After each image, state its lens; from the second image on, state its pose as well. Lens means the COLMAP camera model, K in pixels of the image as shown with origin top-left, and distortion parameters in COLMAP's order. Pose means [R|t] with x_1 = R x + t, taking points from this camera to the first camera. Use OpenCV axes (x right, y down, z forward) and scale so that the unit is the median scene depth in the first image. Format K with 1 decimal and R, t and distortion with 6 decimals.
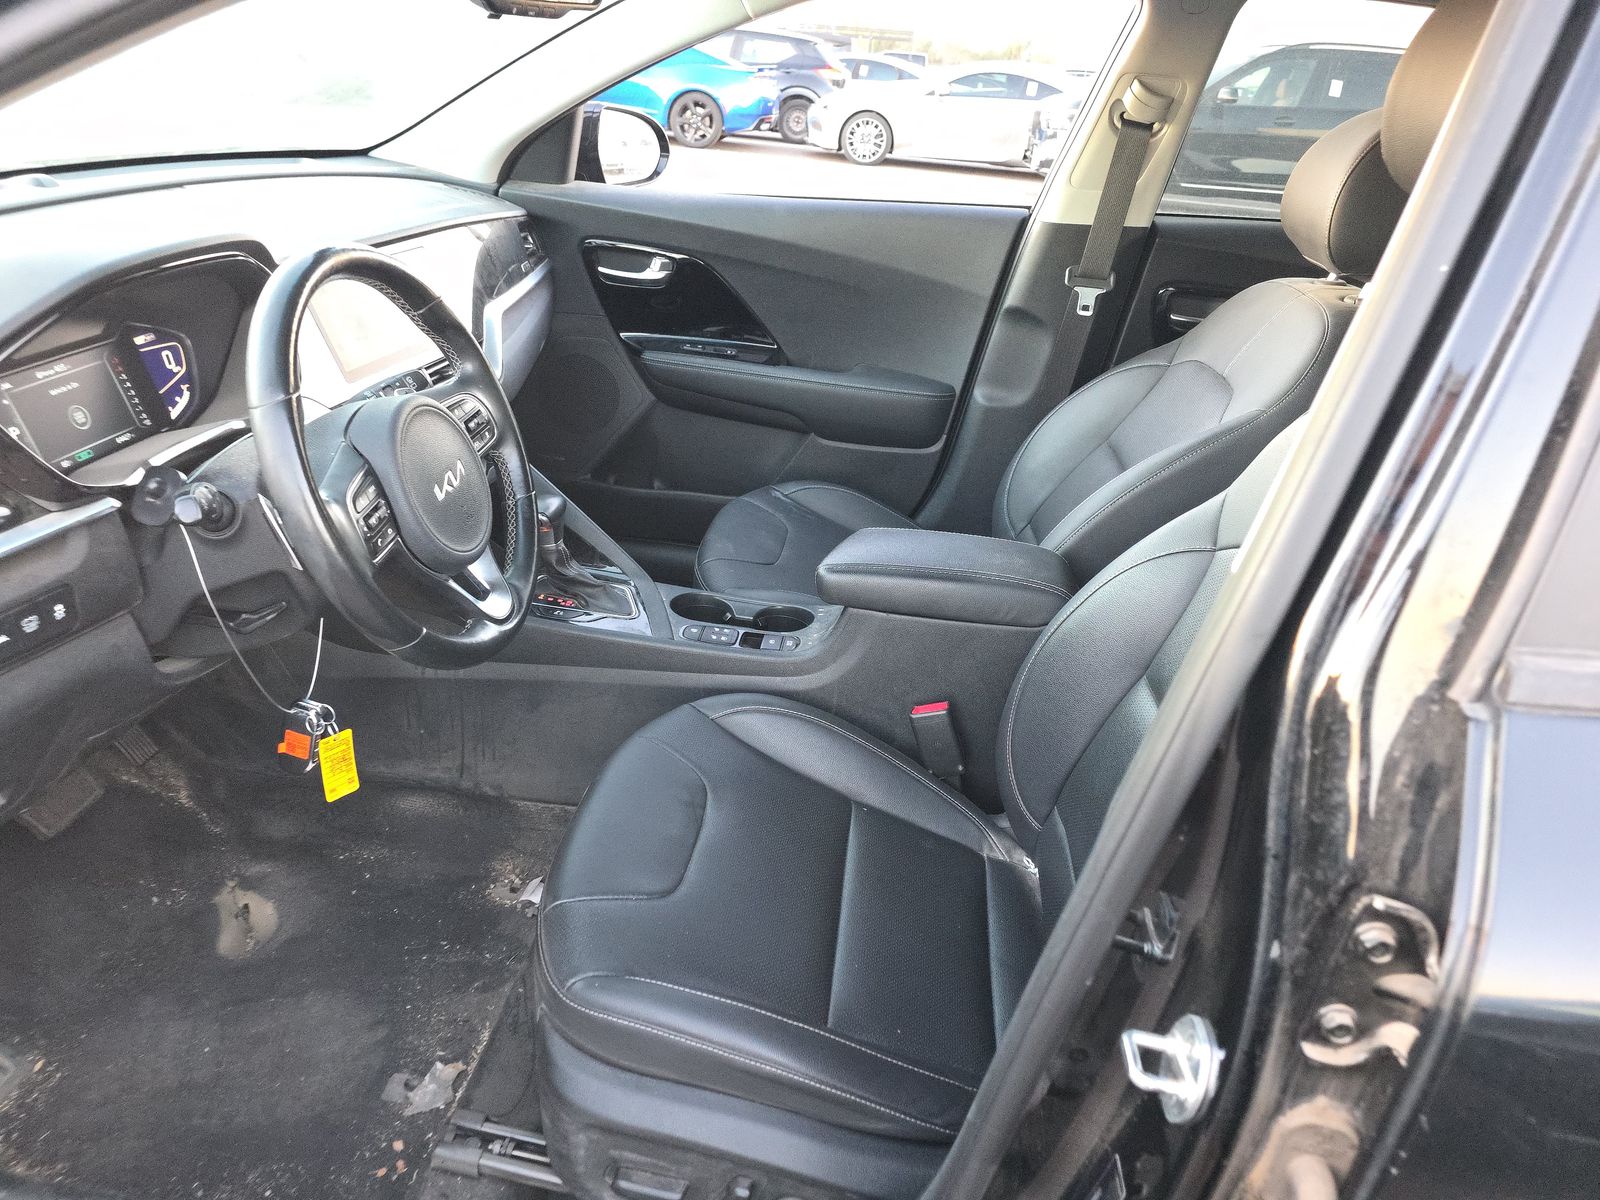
lens RADIAL K [[1065.7, 0, 800.0], [0, 1065.7, 600.0], [0, 0, 1]] dist [0.073292, -0.118025]
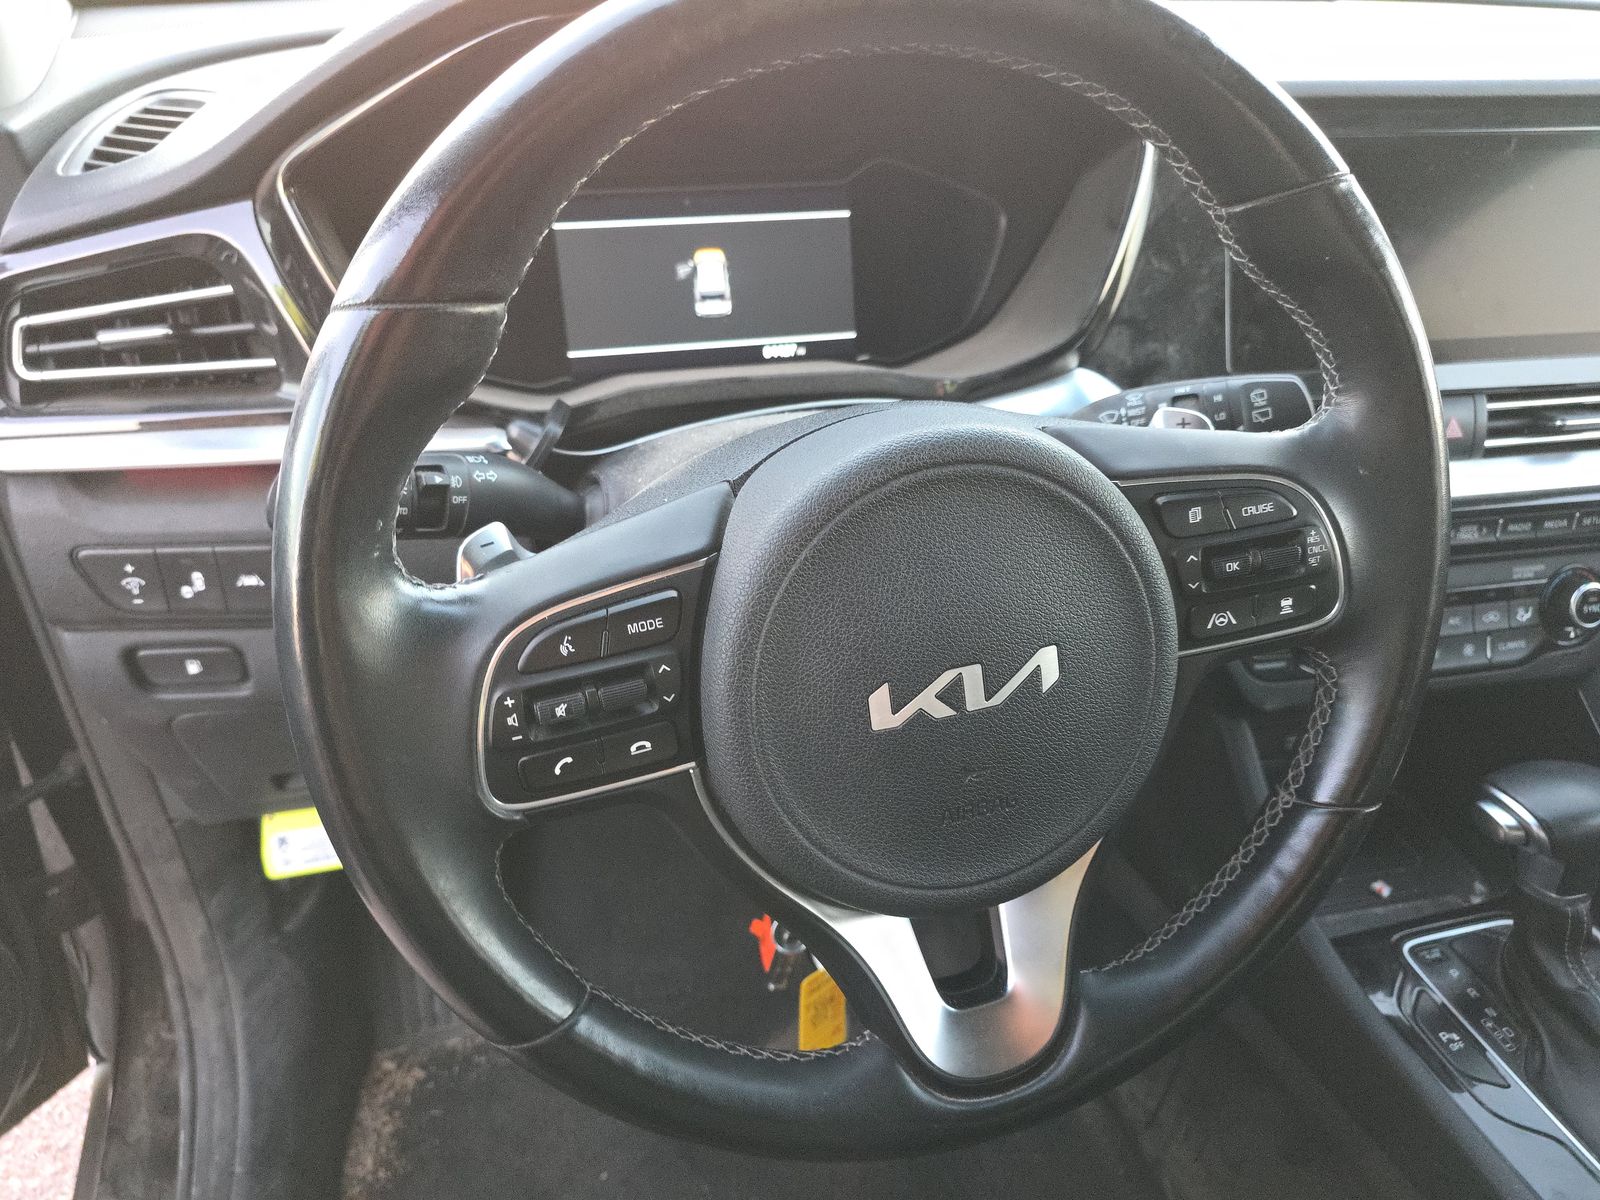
lens RADIAL K [[1119.6, 0, 802.2], [0, 1119.6, 647.2], [0, 0, 1]] dist [0.037984, -0.063301]
pose [[0.385135, 0.447217, -0.807259, -0.058642], [-0.399333, 0.869363, 0.291105, -0.179629], [0.831988, 0.210250, 0.513411, 0.677162]]
